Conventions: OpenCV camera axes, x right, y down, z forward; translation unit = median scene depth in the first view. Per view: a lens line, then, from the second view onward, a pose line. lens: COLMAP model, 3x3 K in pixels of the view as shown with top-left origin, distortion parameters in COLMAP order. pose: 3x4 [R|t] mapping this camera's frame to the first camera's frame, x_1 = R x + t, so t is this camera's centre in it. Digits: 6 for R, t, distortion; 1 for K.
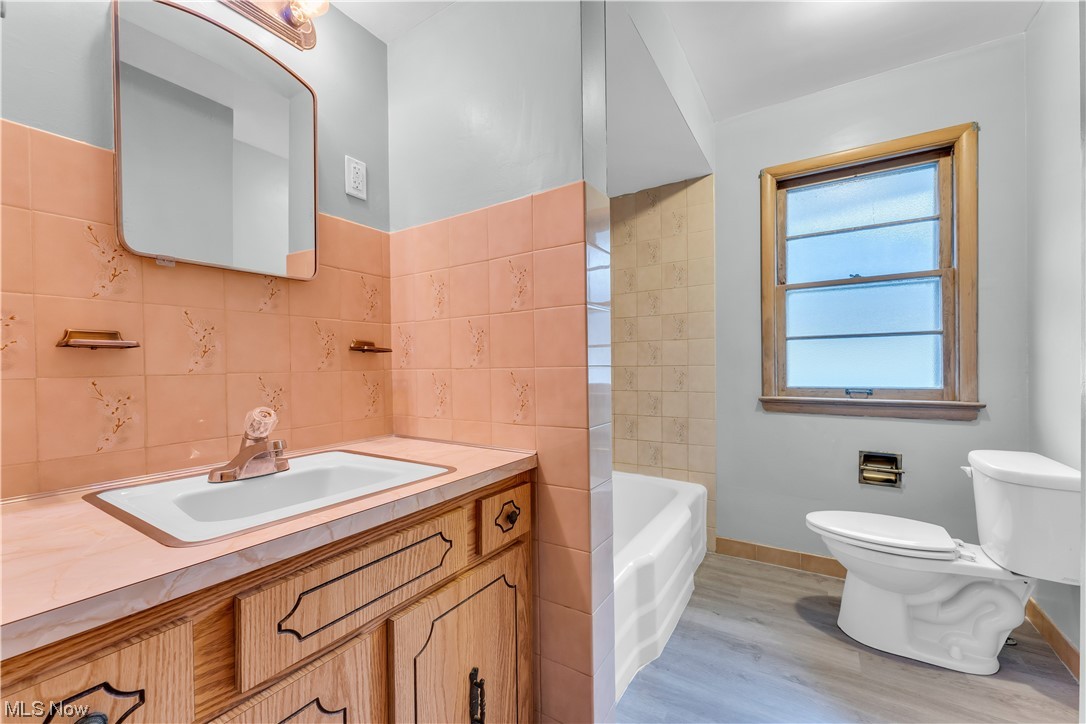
lens RADIAL K [[437.3, 0, 536.9], [0, 437.3, 371.1], [0, 0, 1]] dist [0.000199, 0.000061]
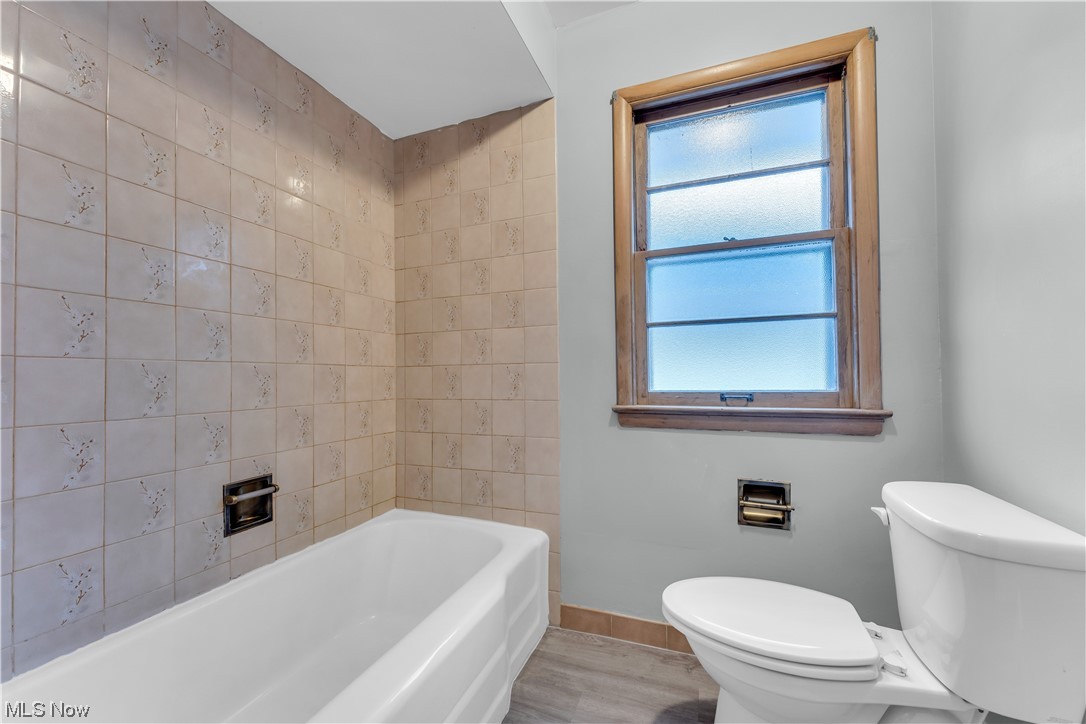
lens RADIAL K [[437.3, 0, 537.3], [0, 437.3, 372.4], [0, 0, 1]] dist [0.000199, 0.000061]
pose [[0.981483, -0.001007, 0.191546, 0.294719], [0.004379, 0.999843, -0.017180, 0.018596], [-0.191499, 0.017701, 0.981333, 0.378932]]
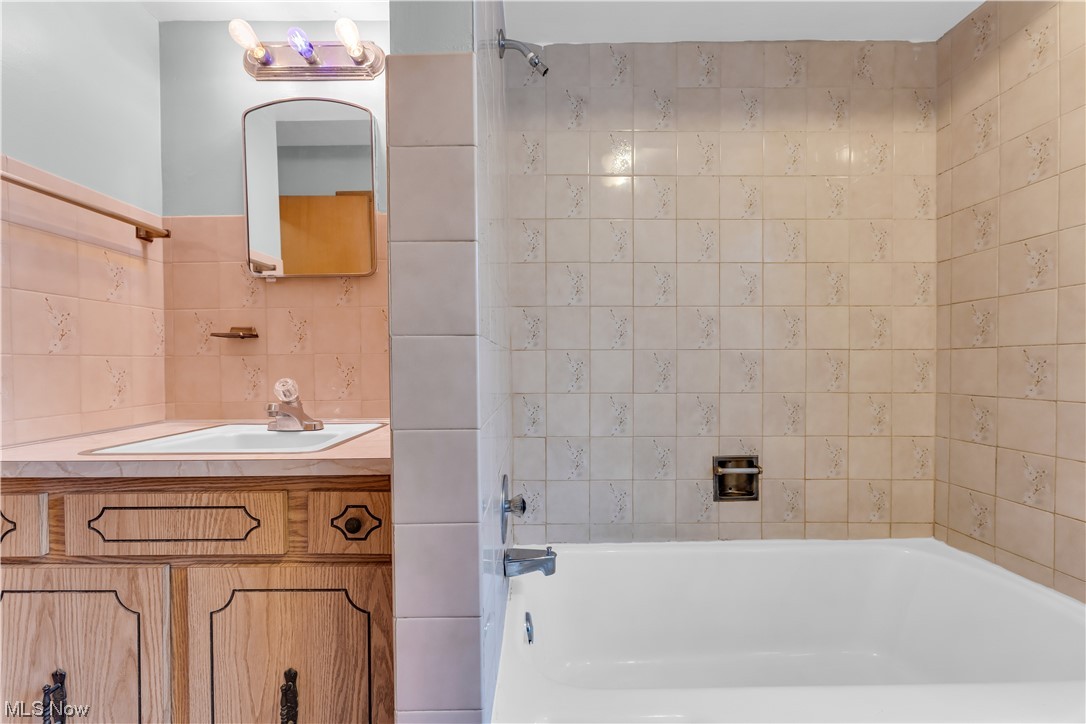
lens RADIAL K [[437.3, 0, 538.5], [0, 437.3, 372.9], [0, 0, 1]] dist [0.000199, 0.000061]
pose [[0.544854, 0.019705, -0.838299, 0.432490], [-0.007281, 0.999797, 0.018769, 0.017624], [0.838499, -0.004122, 0.544887, 0.451964]]
